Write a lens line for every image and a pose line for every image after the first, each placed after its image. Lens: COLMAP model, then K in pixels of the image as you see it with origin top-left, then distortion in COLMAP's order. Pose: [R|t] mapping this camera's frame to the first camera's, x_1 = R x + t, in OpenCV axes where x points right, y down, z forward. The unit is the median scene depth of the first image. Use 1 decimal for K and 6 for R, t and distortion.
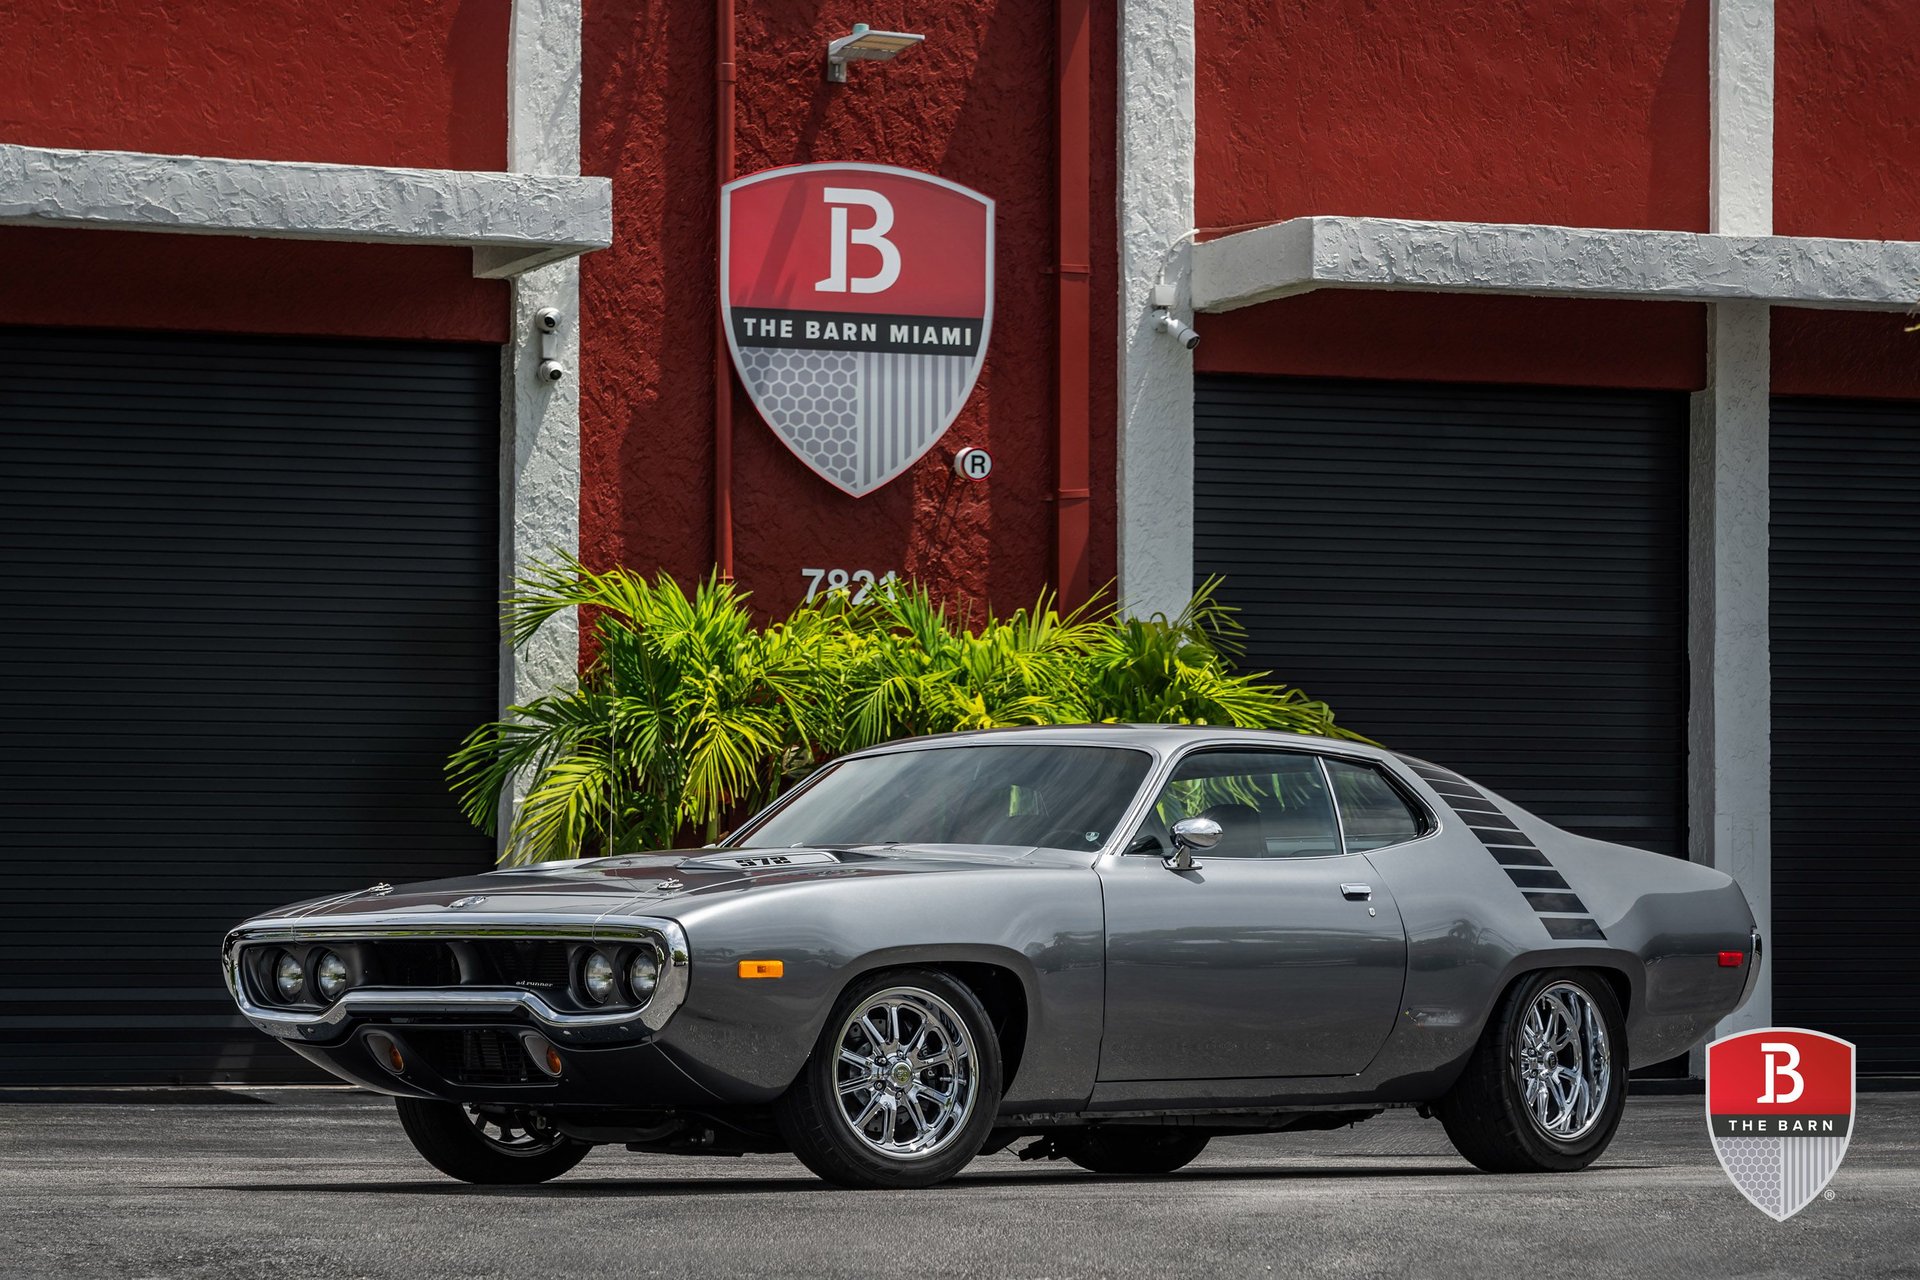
lens RADIAL K [[5591.8, 0, 960.1], [0, 5591.8, 933.2], [0, 0, 1]] dist [0.036956, -0.044459]
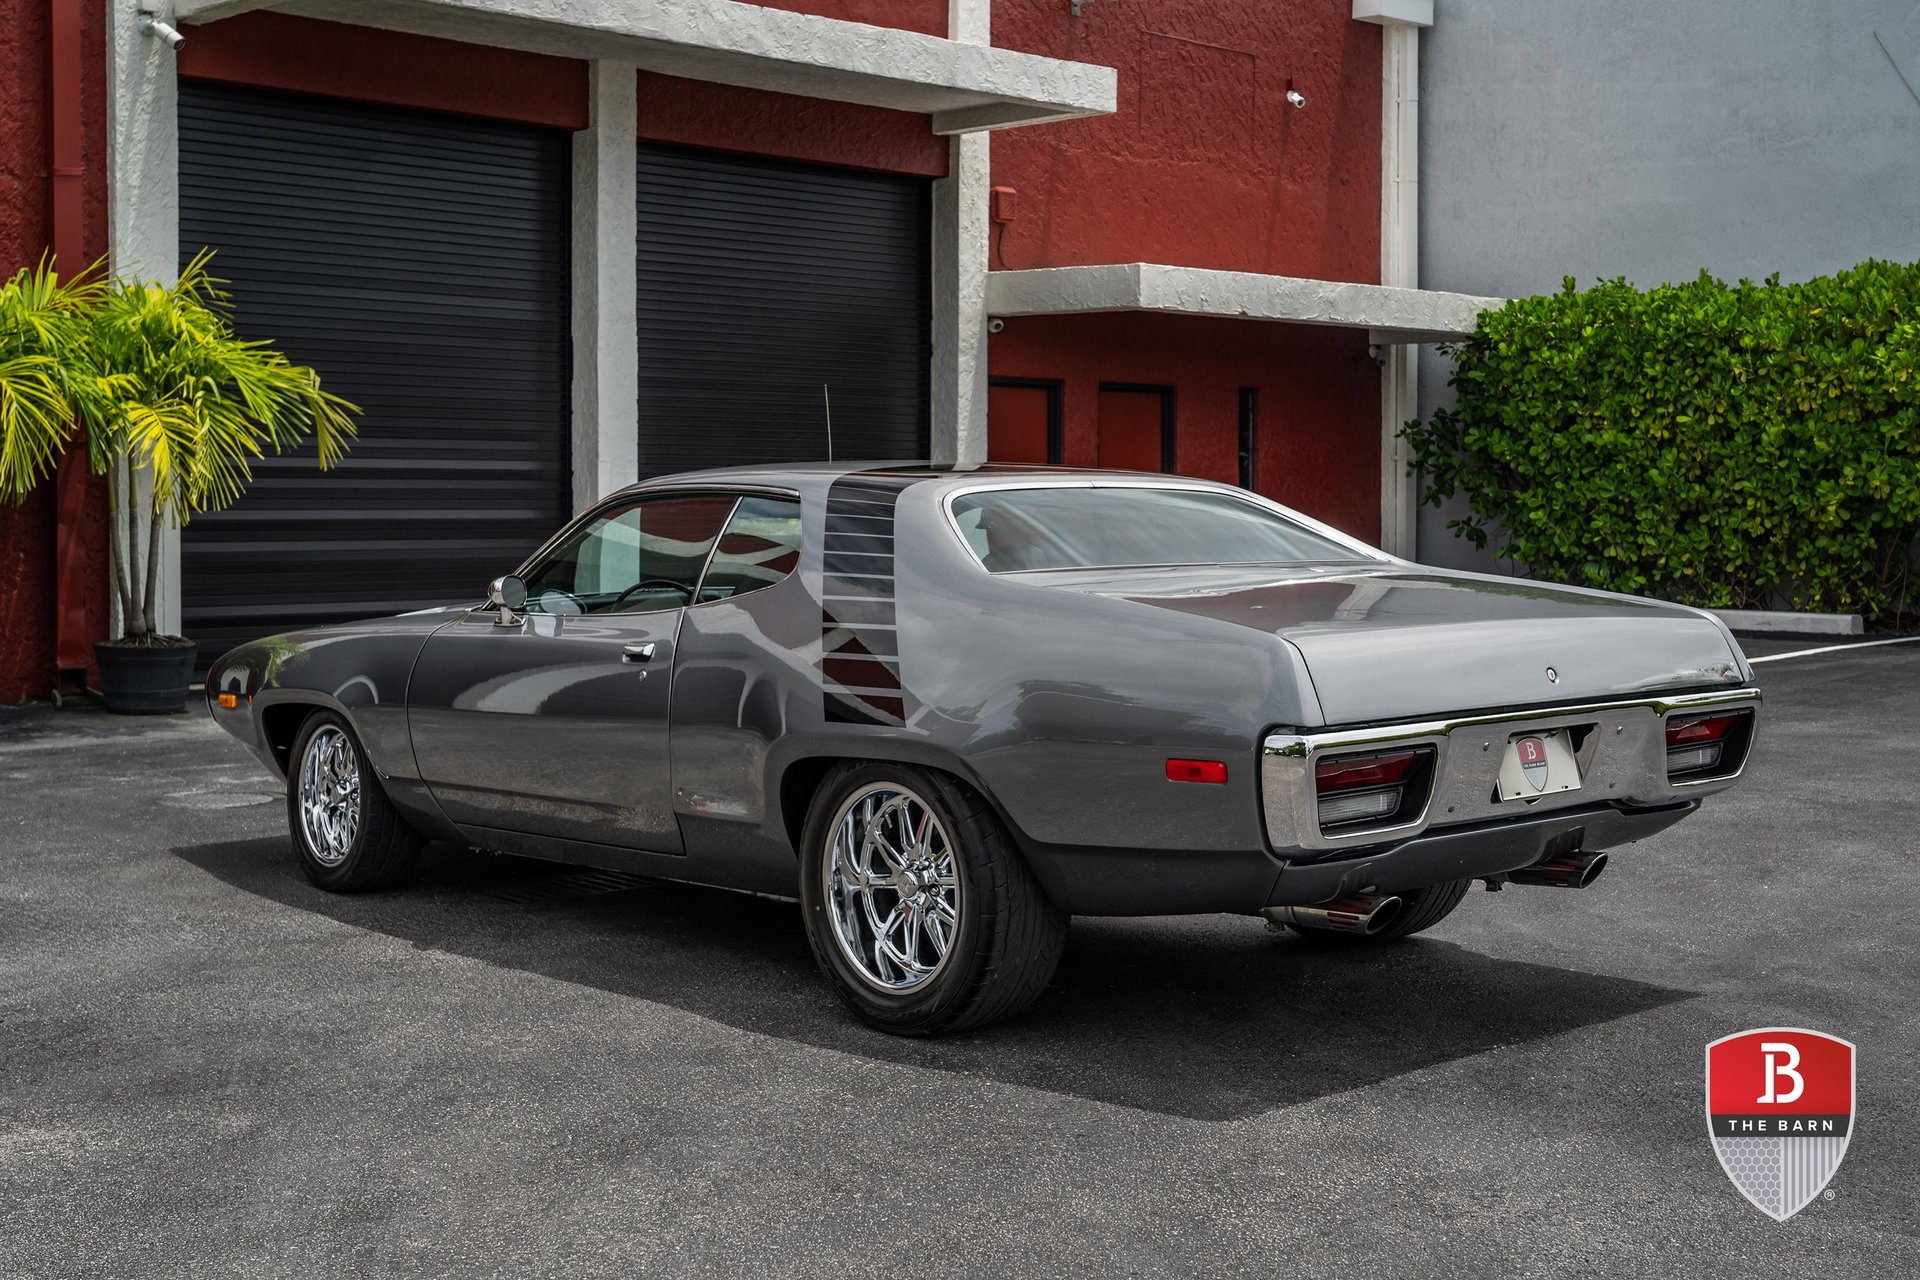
lens RADIAL K [[2310.1, 0, 959.9], [0, 2310.1, 572.3], [0, 0, 1]] dist [0.037689, -0.007668]
pose [[0.909115, -0.012753, 0.416350, -0.012248], [-0.003560, 0.999257, 0.038383, -0.017355], [-0.416530, -0.036377, 0.908394, 0.508715]]
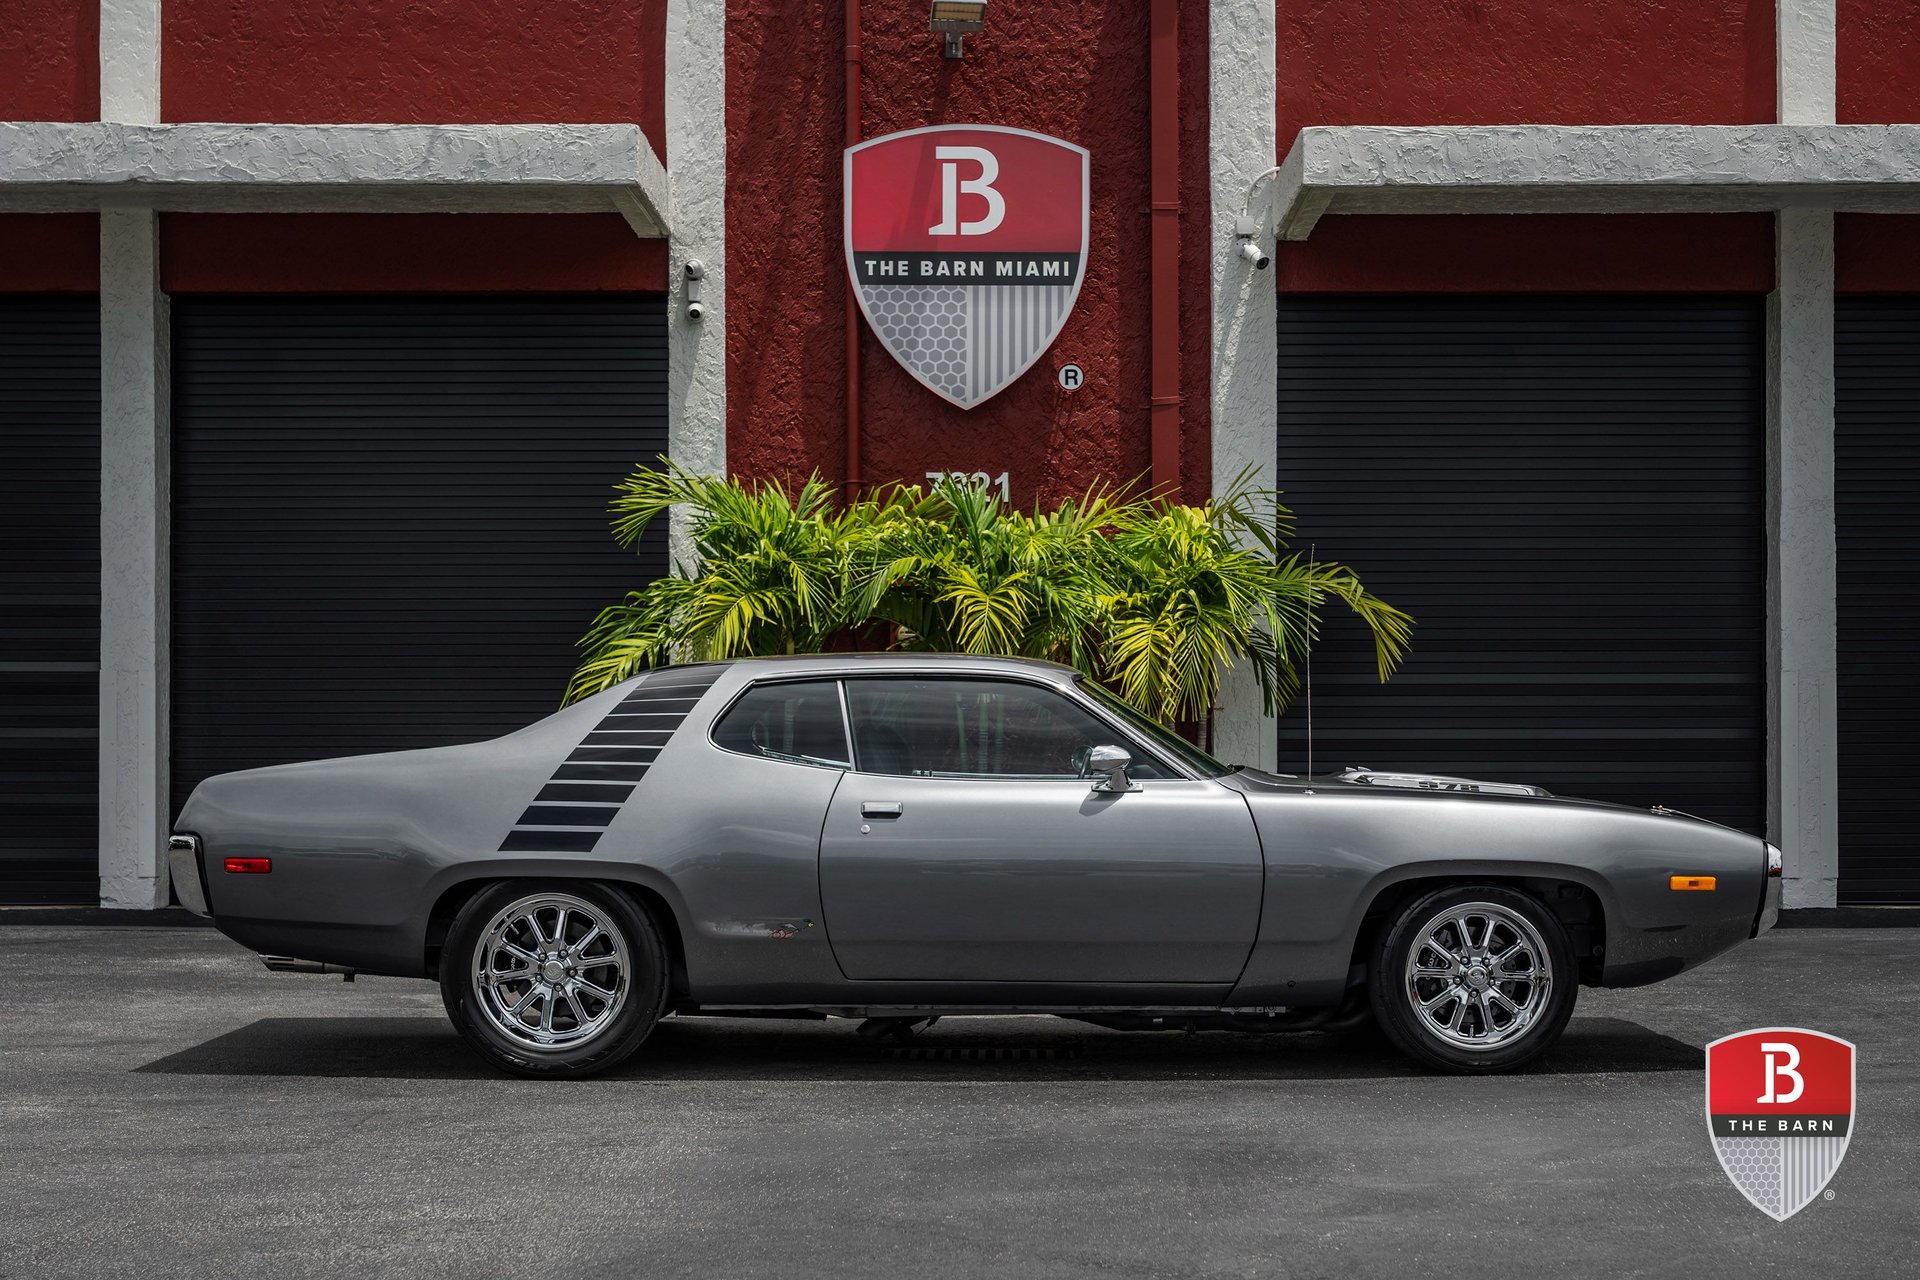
lens RADIAL K [[2750.7, 0, 981.6], [0, 2750.7, 769.2], [0, 0, 1]] dist [0.016297, -0.104480]
pose [[0.944501, -0.000991, -0.328507, 0.174344], [0.003762, 0.999963, 0.007798, -0.007013], [0.328487, -0.008601, 0.944469, 0.456253]]
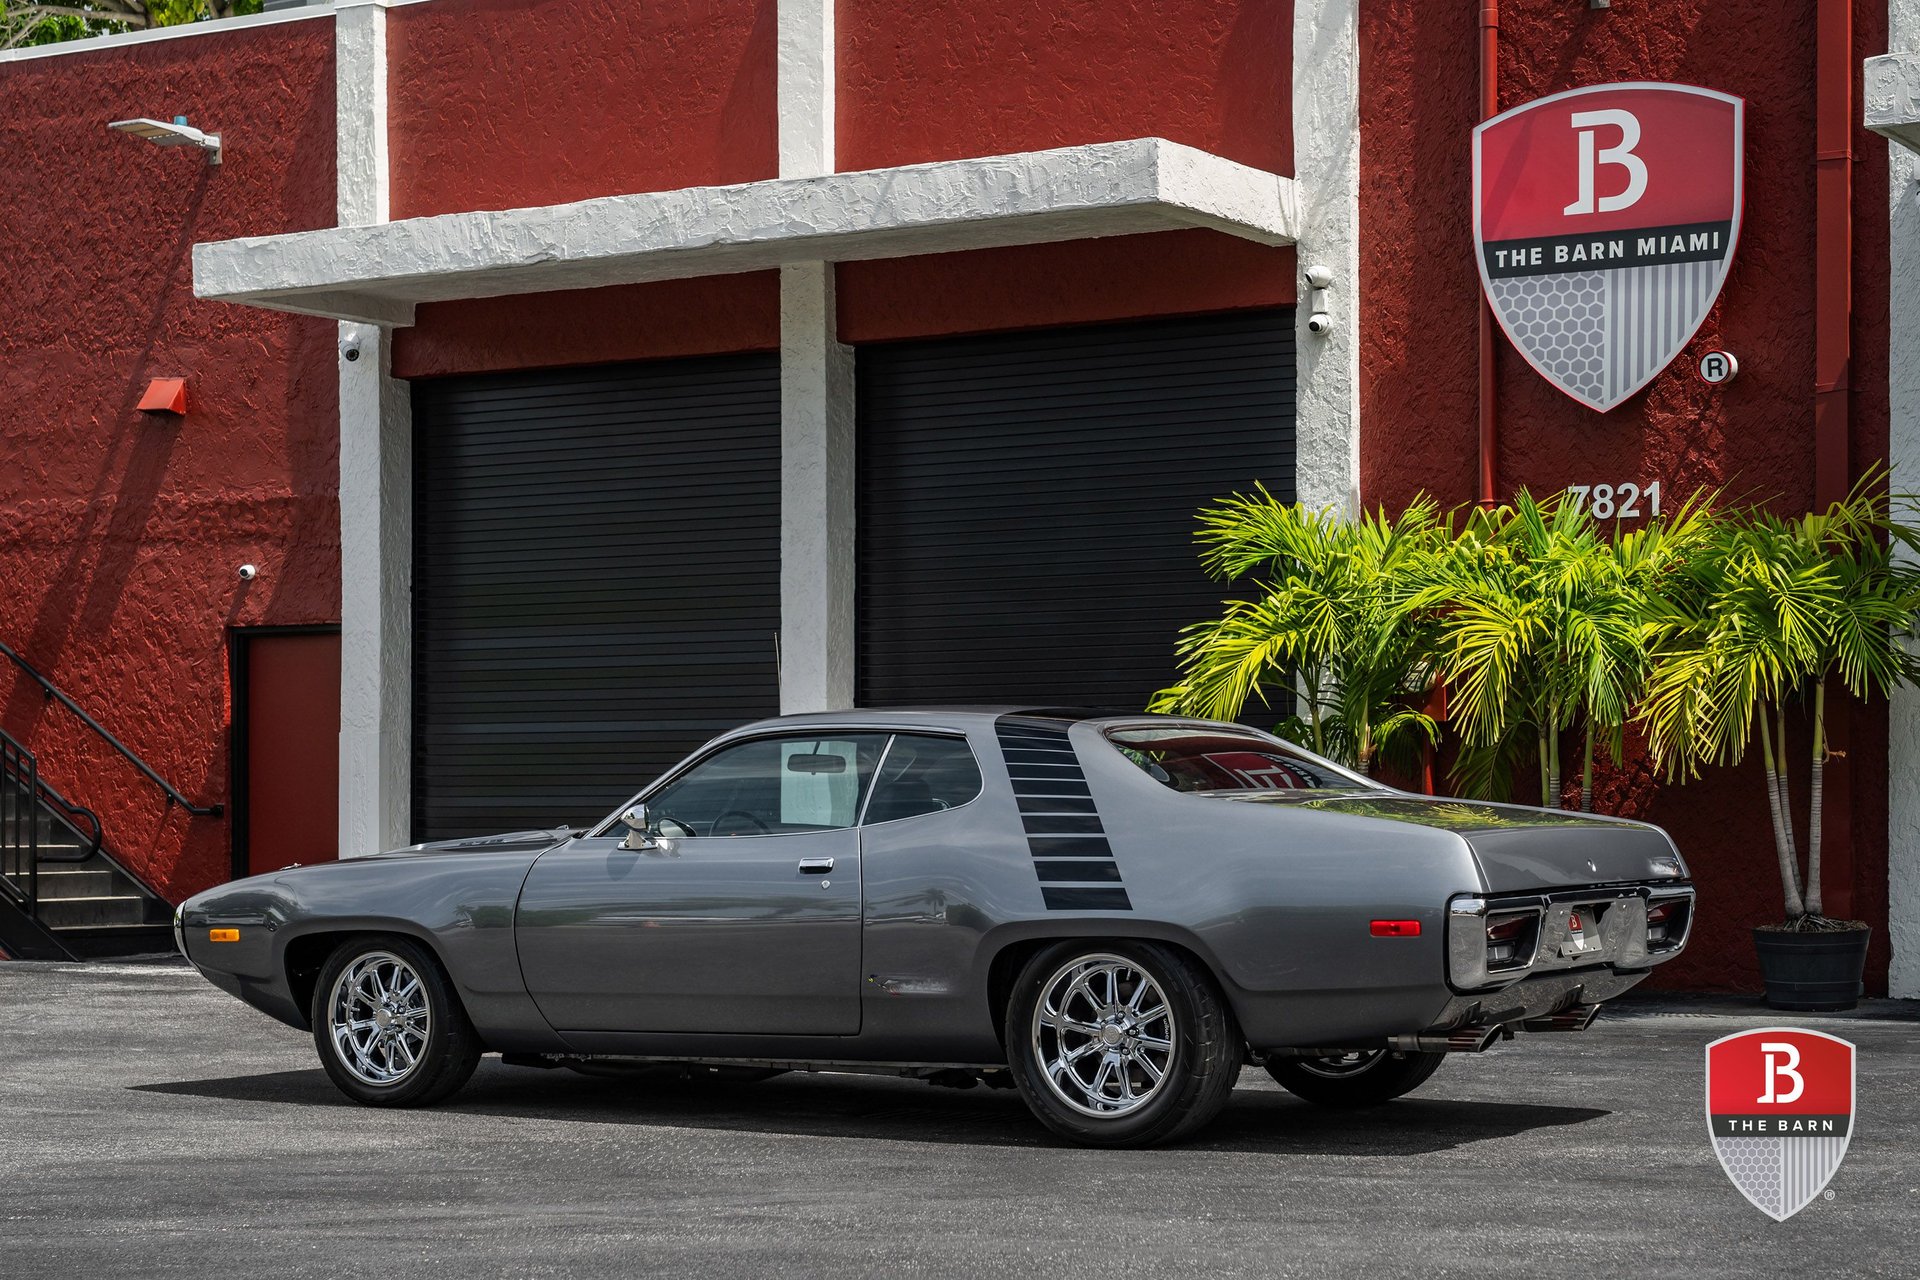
lens RADIAL K [[3341.0, 0, 1028.2], [0, 3341.0, 833.6], [0, 0, 1]] dist [0.043649, -0.025888]
pose [[0.656655, 0.000967, -0.754191, 0.374534], [0.006396, 0.999956, 0.006850, -0.005865], [0.754164, -0.009322, 0.656620, 0.519204]]
